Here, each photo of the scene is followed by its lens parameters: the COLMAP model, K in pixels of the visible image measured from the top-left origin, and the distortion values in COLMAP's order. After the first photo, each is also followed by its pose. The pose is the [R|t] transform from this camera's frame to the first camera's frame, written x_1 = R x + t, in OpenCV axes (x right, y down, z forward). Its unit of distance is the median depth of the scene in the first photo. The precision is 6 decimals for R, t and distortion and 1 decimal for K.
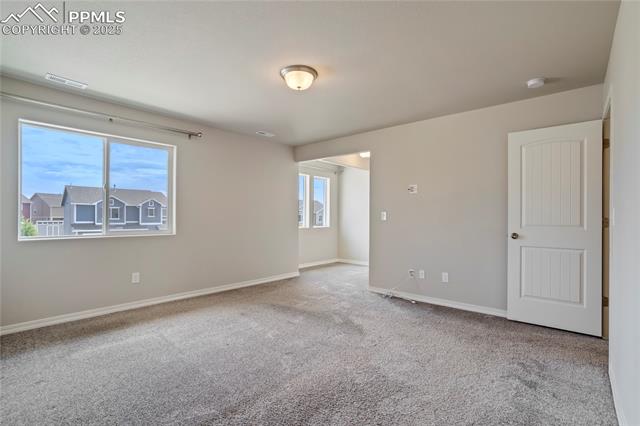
lens RADIAL K [[300.4, 0, 321.2], [0, 300.4, 214.9], [0, 0, 1]] dist [-0.029463, 0.012076]
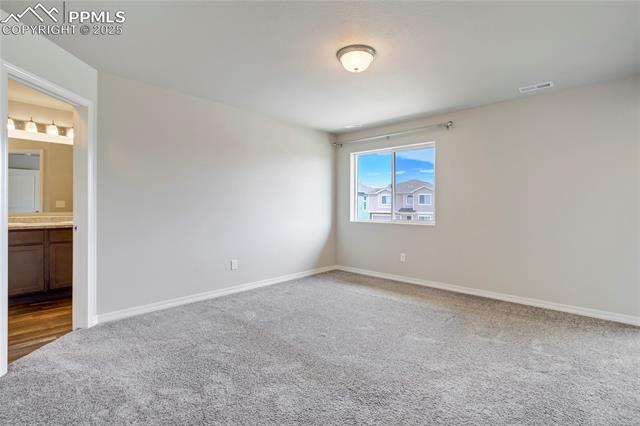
lens RADIAL K [[300.4, 0, 321.4], [0, 300.4, 210.8], [0, 0, 1]] dist [-0.029463, 0.012076]
pose [[-0.025653, 0.007774, -0.999641, 0.491952], [-0.009073, 0.999927, 0.008009, 0.008025], [0.999630, 0.009275, -0.025580, 0.529237]]
